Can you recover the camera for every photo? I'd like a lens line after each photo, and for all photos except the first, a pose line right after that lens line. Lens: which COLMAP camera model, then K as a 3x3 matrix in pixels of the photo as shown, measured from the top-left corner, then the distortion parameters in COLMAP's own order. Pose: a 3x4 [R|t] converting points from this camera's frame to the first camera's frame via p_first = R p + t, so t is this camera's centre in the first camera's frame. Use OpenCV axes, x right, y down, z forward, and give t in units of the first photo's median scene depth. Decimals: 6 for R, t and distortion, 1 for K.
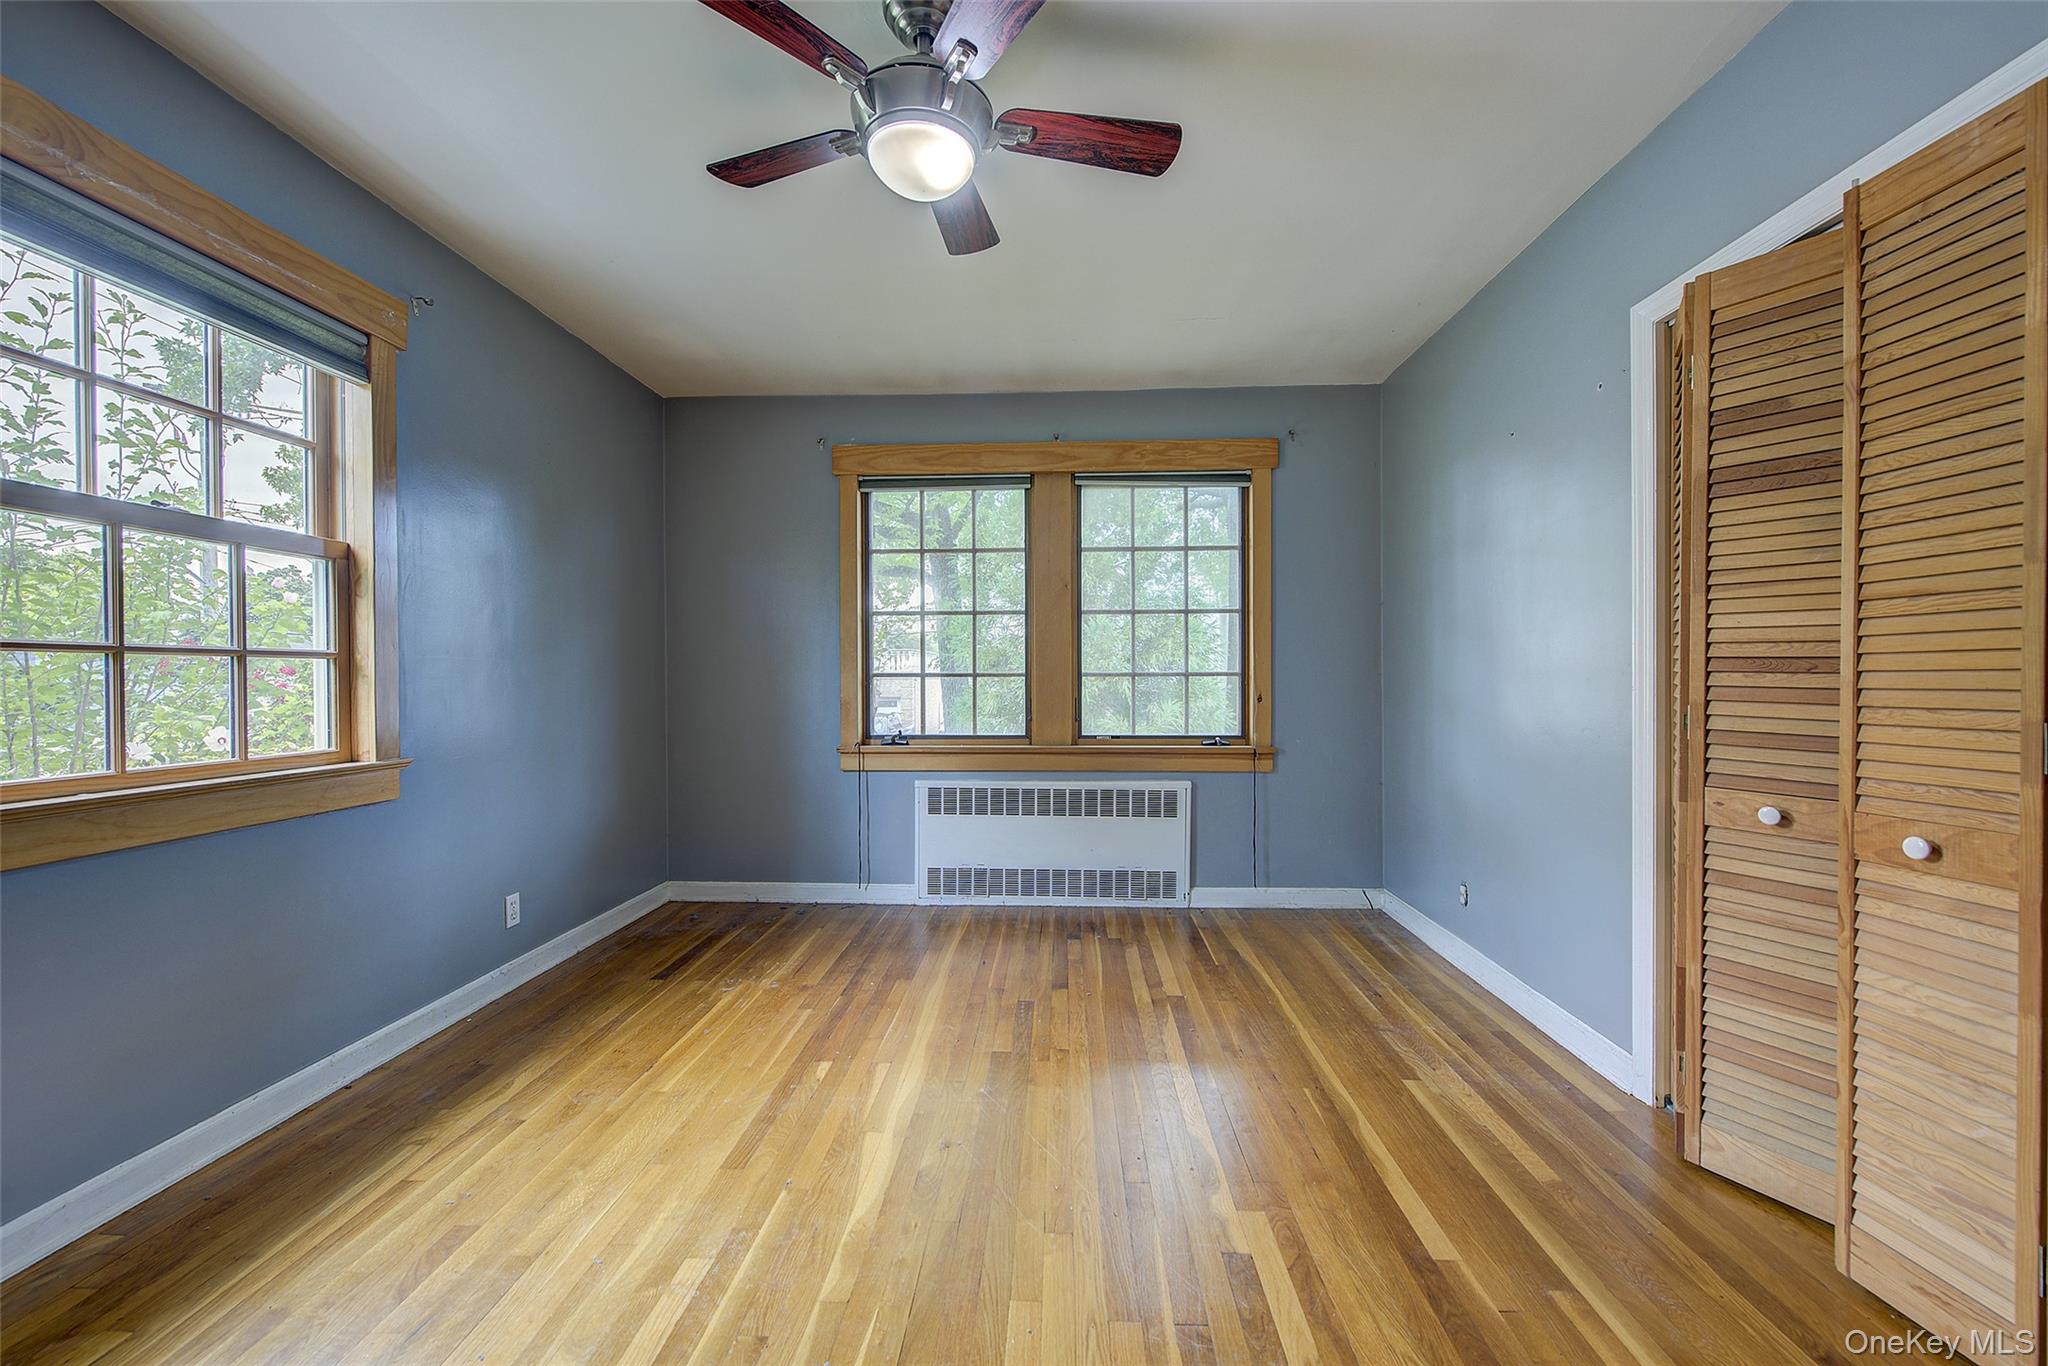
lens RADIAL K [[815.4, 0, 1021.5], [0, 815.4, 678.4], [0, 0, 1]] dist [-0.000400, -0.000438]
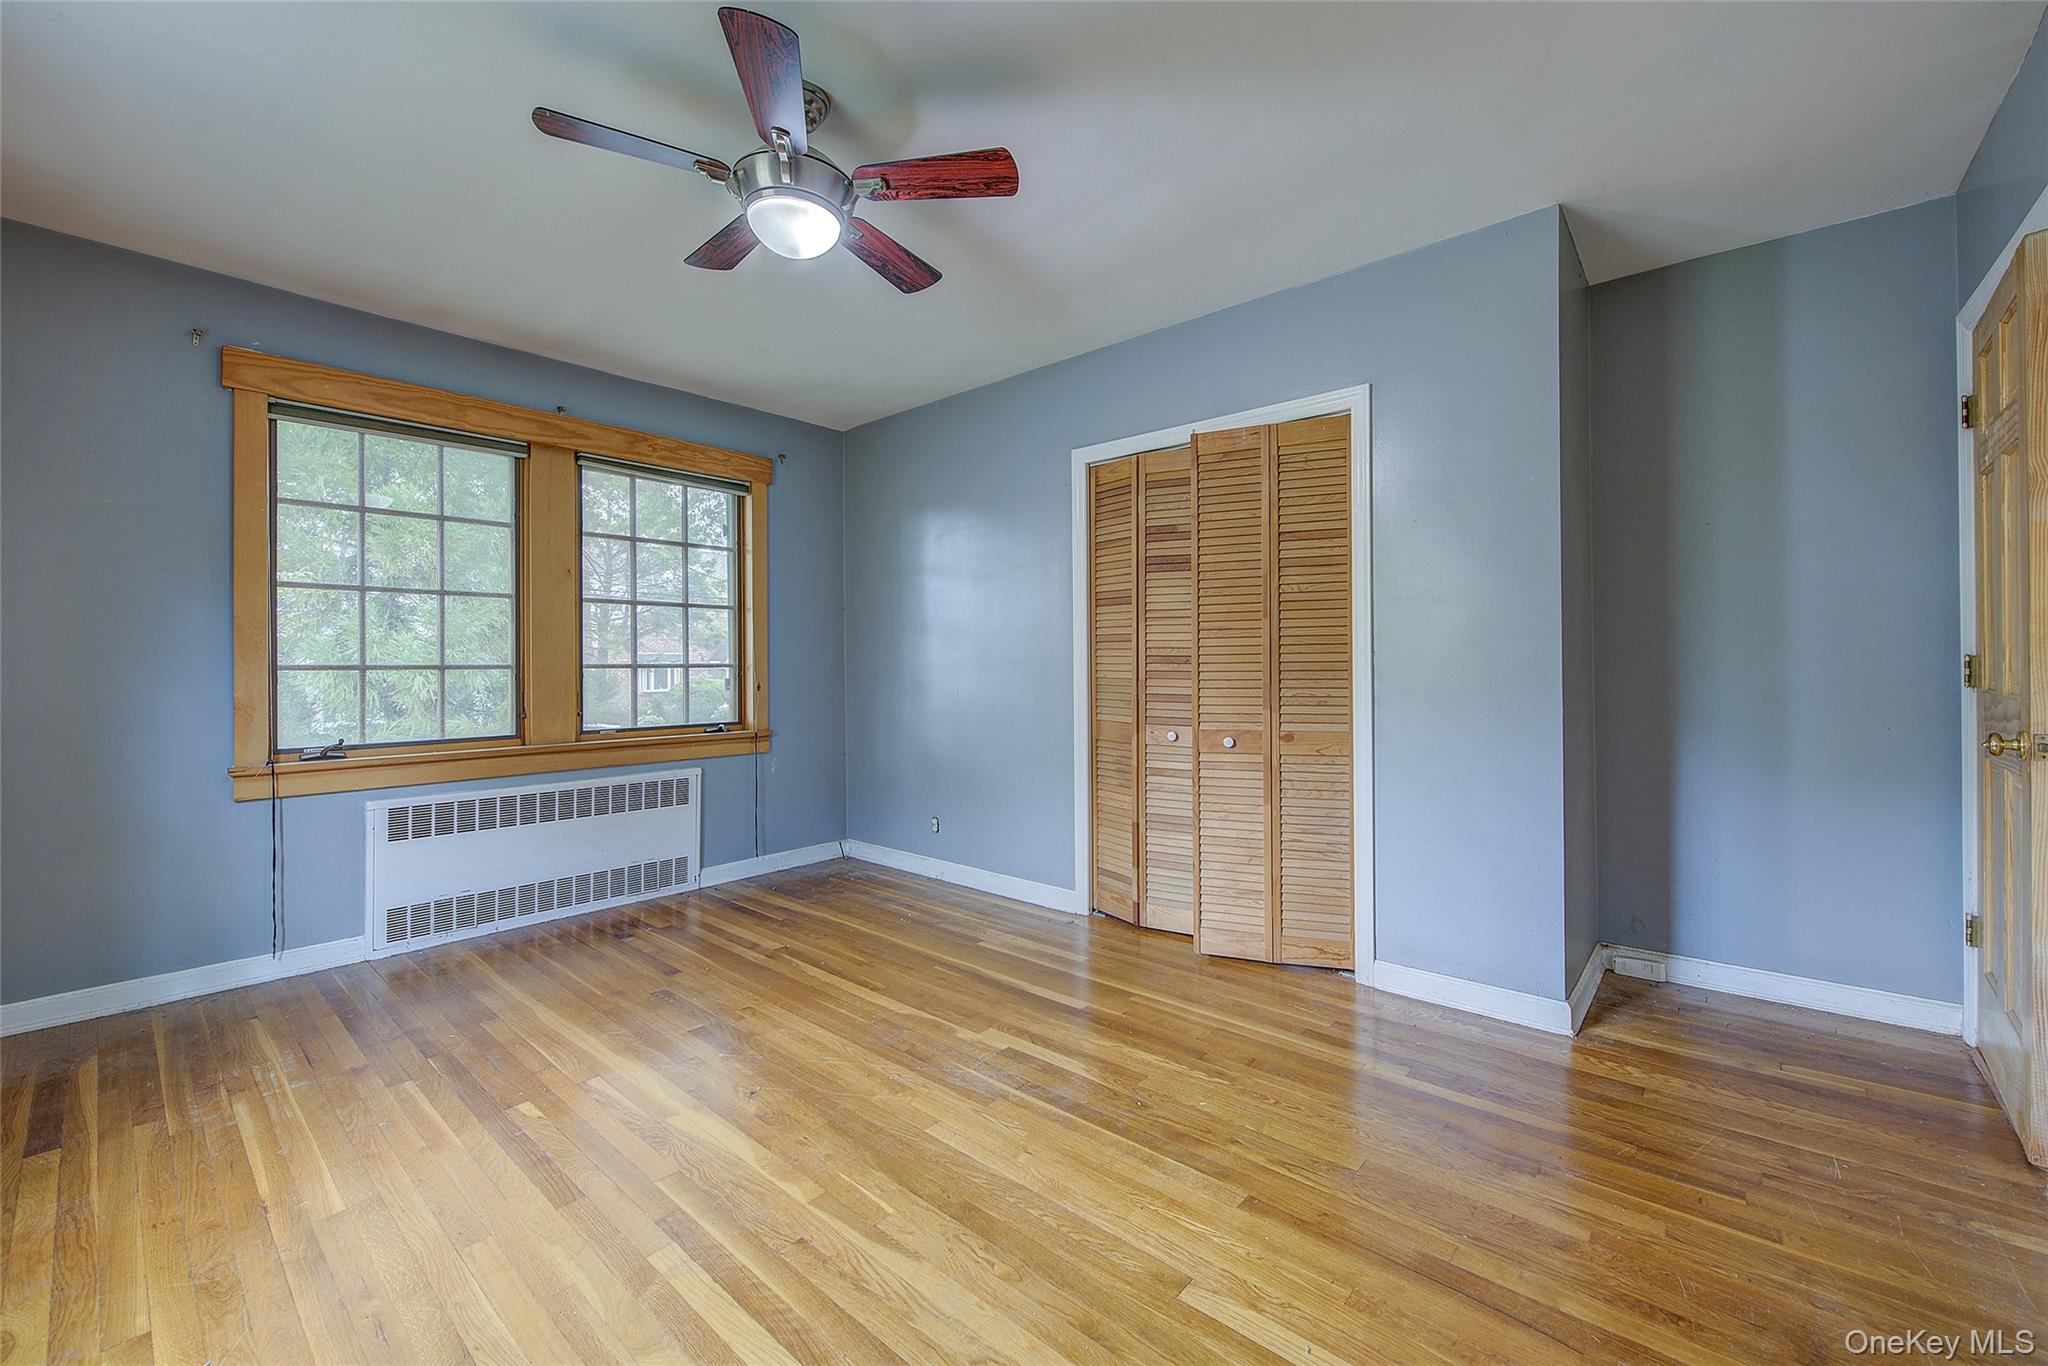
lens RADIAL K [[830.6, 0, 1030.0], [0, 830.6, 658.7], [0, 0, 1]] dist [-0.000181, -0.000335]
pose [[0.618388, 0.005144, 0.785856, -0.372510], [0.006594, 0.999909, -0.011734, 0.001083], [-0.785845, 0.012438, 0.618298, 0.002373]]
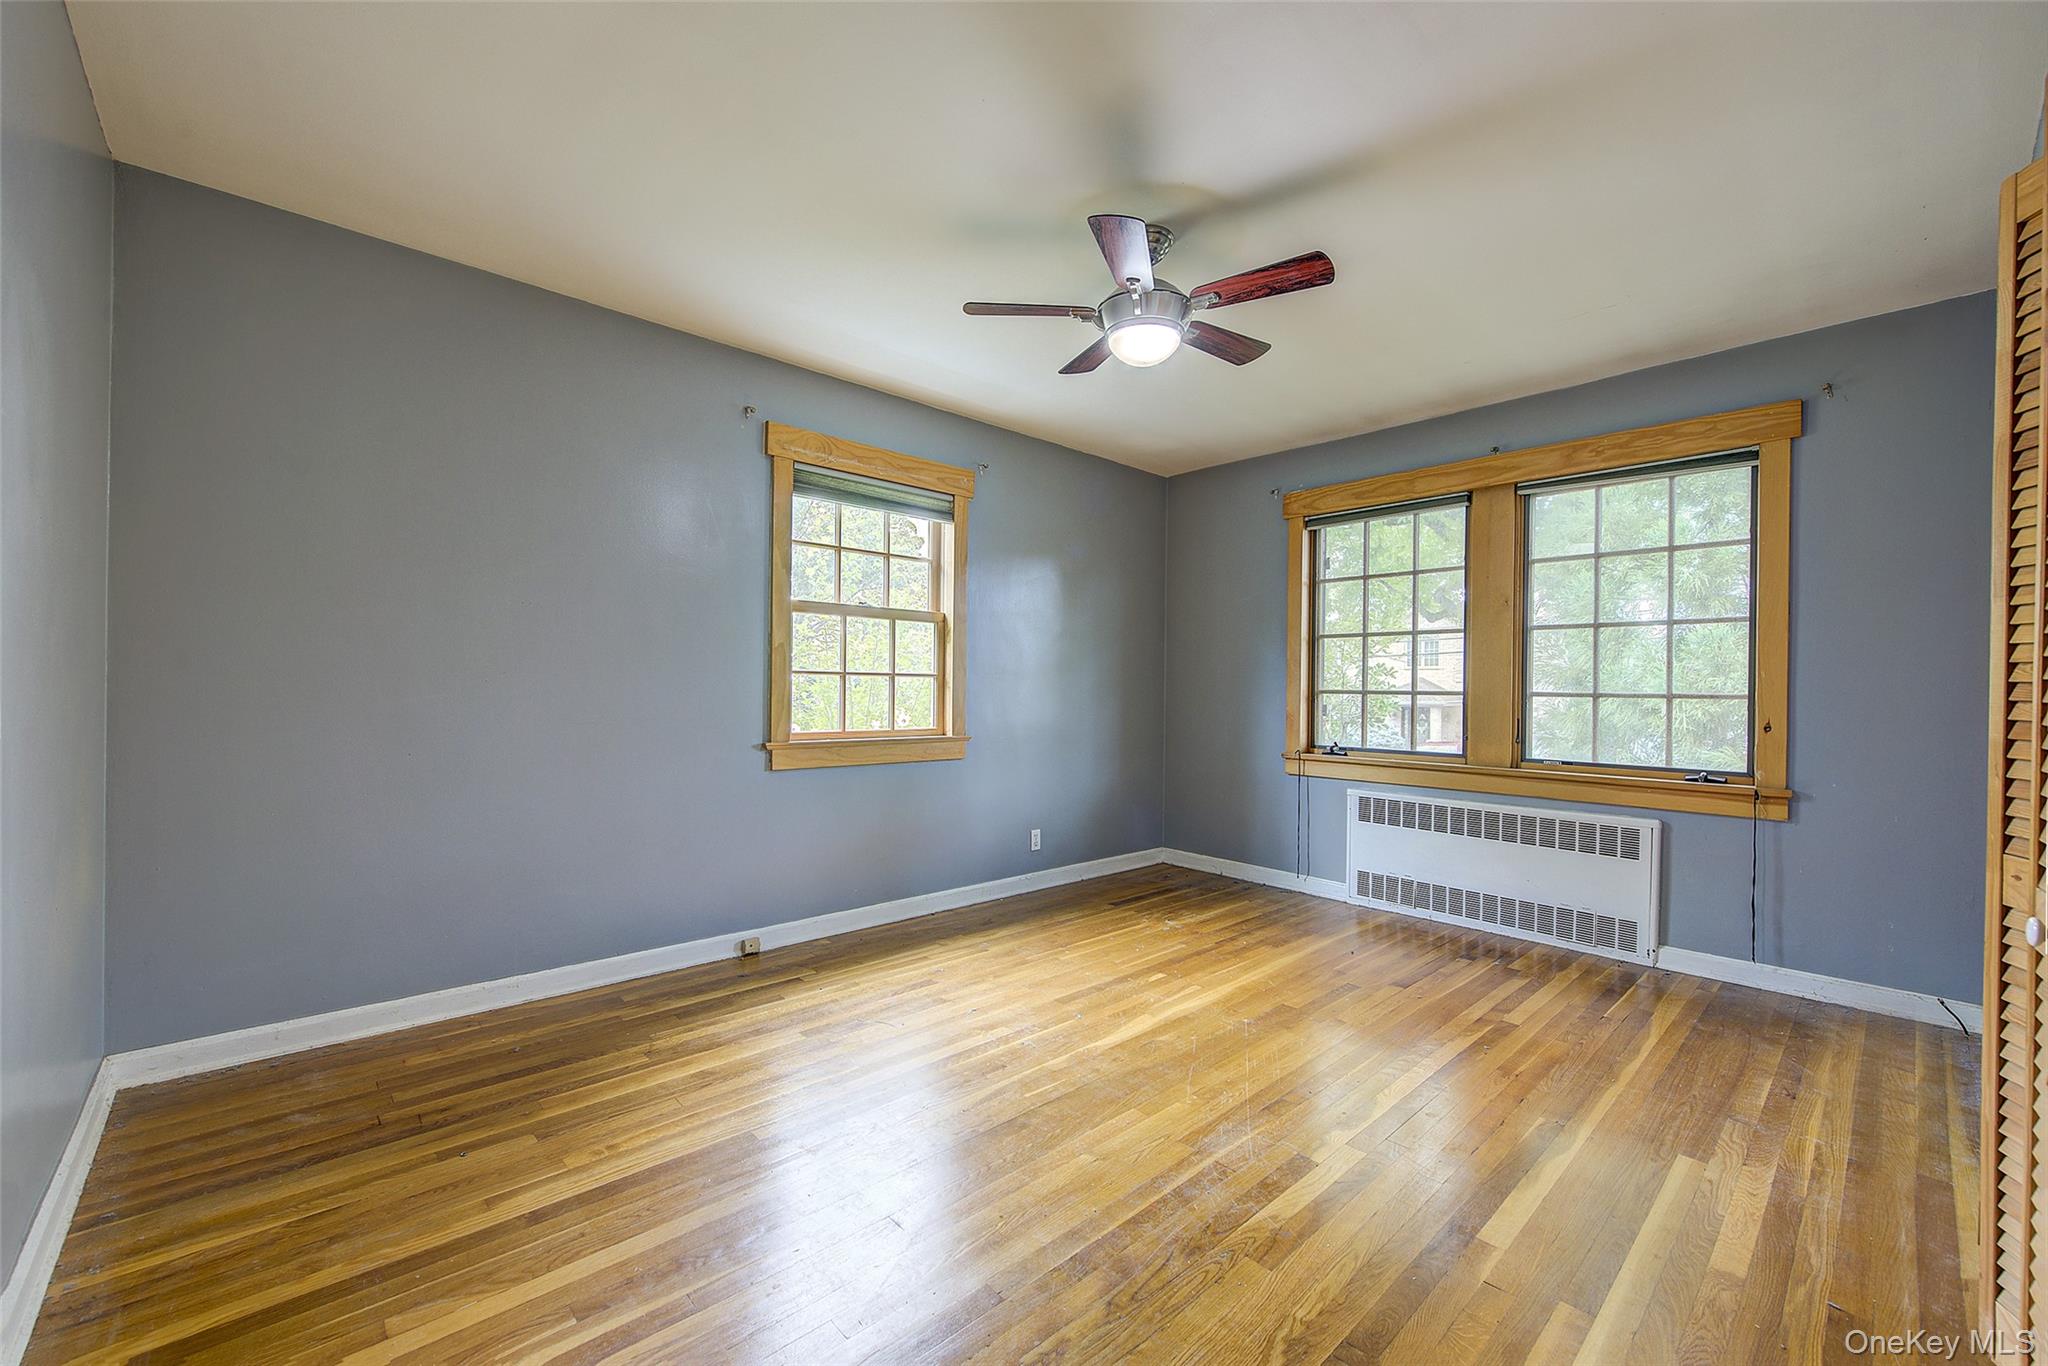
lens RADIAL K [[809.3, 0, 1024.0], [0, 809.3, 683.0], [0, 0, 1]] dist [-0.001094, -0.000364]
pose [[0.706848, 0.007389, -0.707327, 0.336363], [-0.016517, 0.999845, -0.006061, -0.002689], [0.707173, 0.015967, 0.706860, -0.078524]]
